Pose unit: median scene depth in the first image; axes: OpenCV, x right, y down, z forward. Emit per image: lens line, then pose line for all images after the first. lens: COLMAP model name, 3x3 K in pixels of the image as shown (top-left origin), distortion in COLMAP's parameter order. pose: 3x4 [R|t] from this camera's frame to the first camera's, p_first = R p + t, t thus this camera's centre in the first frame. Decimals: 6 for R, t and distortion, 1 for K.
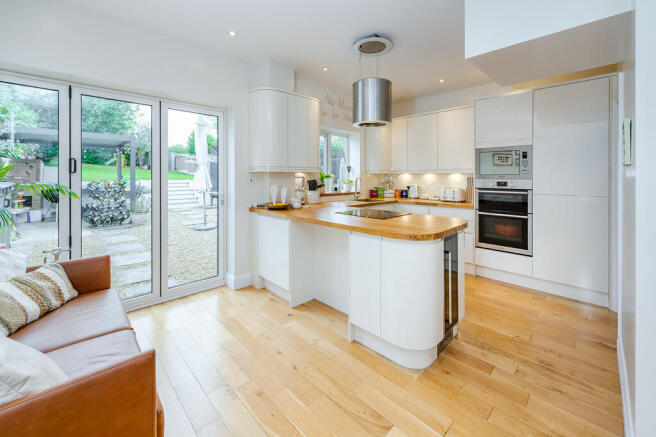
lens RADIAL K [[266.5, 0, 320.5], [0, 266.5, 178.3], [0, 0, 1]] dist [0.004758, 0.000153]
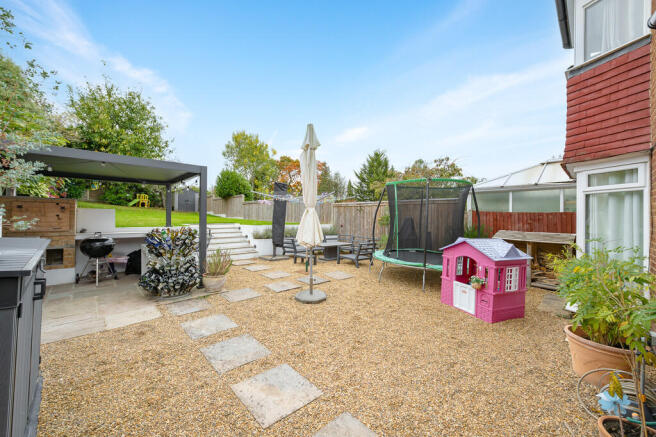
lens RADIAL K [[266.5, 0, 330.2], [0, 266.5, 220.1], [0, 0, 1]] dist [0.004758, 0.000153]
pose [[0.999901, 0.004898, -0.013166, -0.332505], [-0.004897, 0.999988, 0.000116, -0.014372], [0.013166, -0.000052, 0.999913, 0.274233]]
